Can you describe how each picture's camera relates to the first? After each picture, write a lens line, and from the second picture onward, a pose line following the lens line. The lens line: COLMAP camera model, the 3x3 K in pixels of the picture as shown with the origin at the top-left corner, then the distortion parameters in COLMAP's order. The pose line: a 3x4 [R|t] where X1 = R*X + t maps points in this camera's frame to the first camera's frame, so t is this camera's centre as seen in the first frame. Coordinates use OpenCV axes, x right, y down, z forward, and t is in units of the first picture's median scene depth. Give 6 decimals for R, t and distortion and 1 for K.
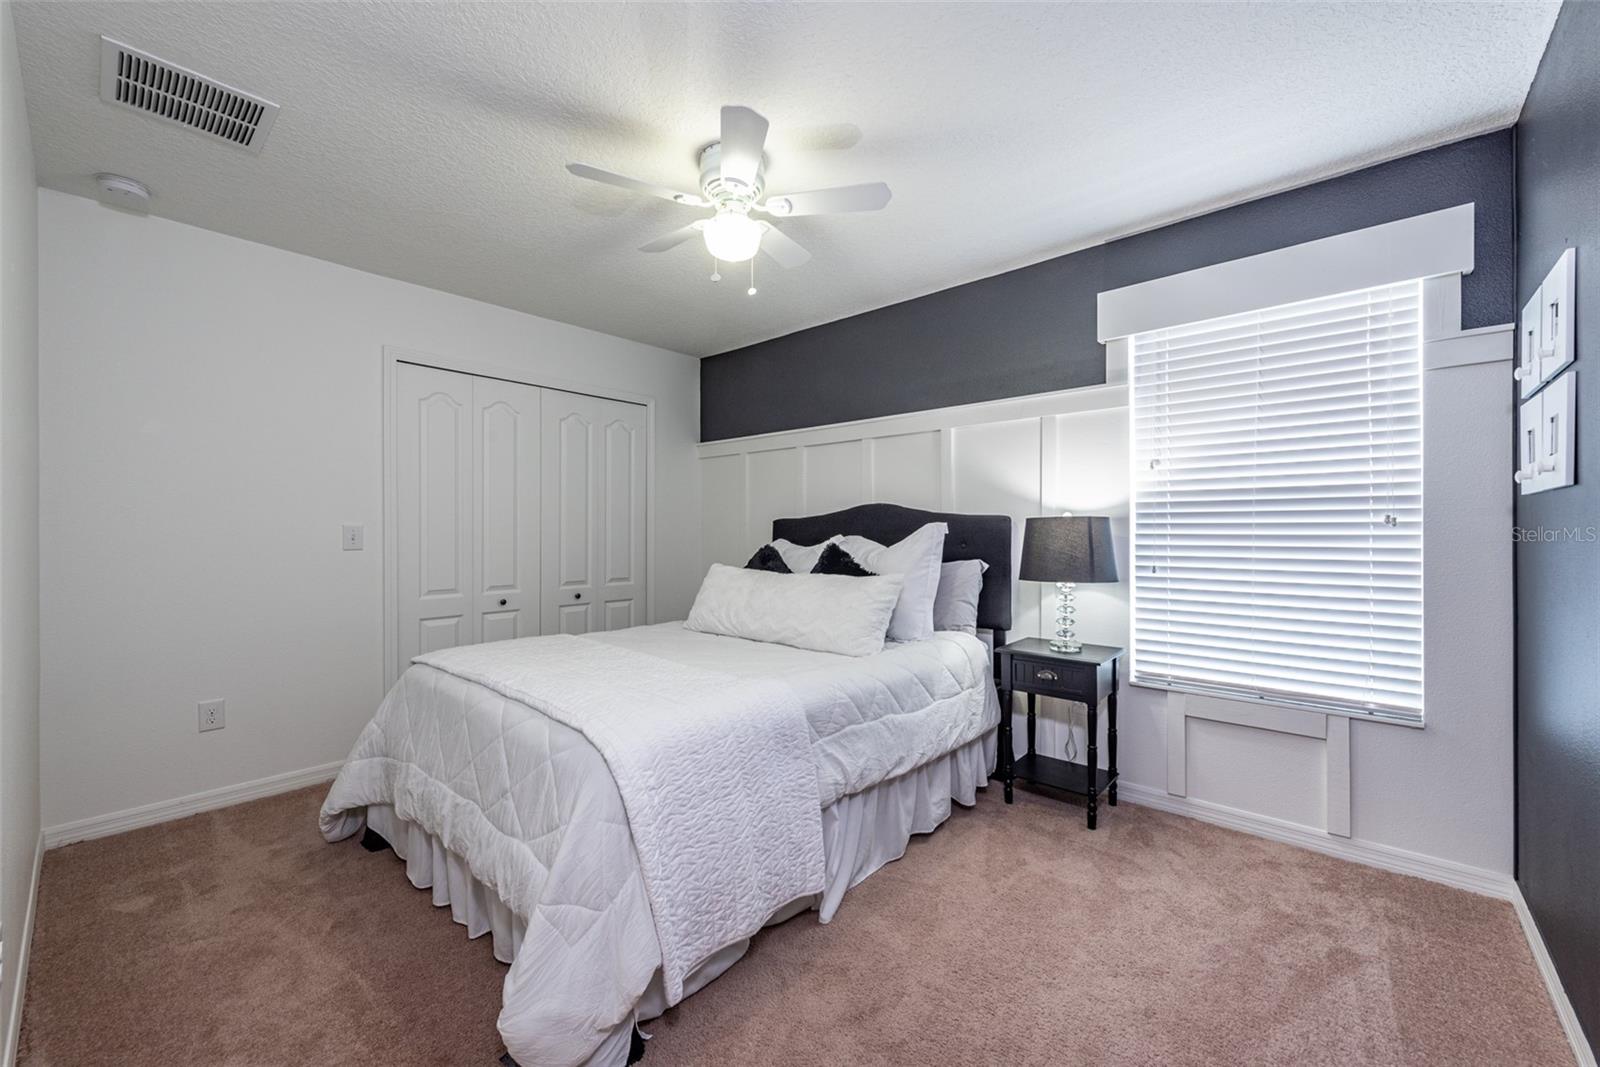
lens RADIAL K [[623.6, 0, 799.9], [0, 623.6, 537.2], [0, 0, 1]] dist [0.011661, -0.005931]
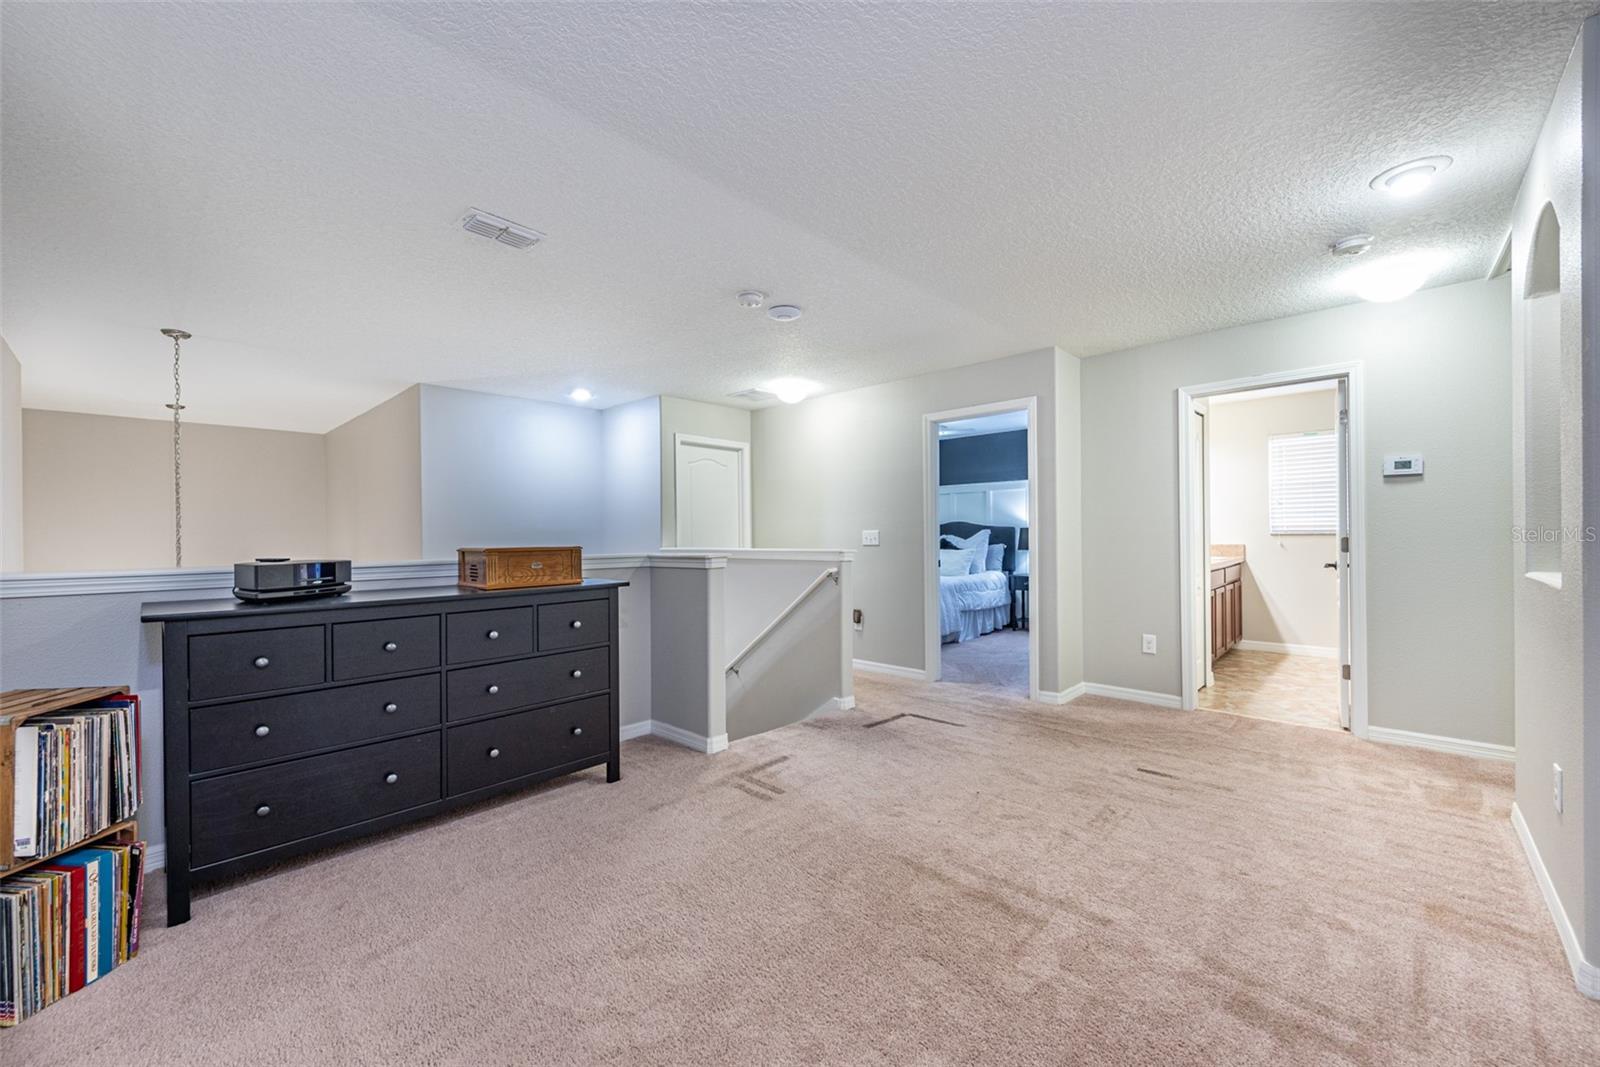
lens RADIAL K [[623.6, 0, 799.9], [0, 623.6, 537.2], [0, 0, 1]] dist [0.011661, -0.005931]
pose [[0.999489, -0.006743, -0.031233, -0.493932], [0.006487, 0.999945, -0.008273, 0.025615], [0.031287, 0.008066, 0.999478, -1.687091]]
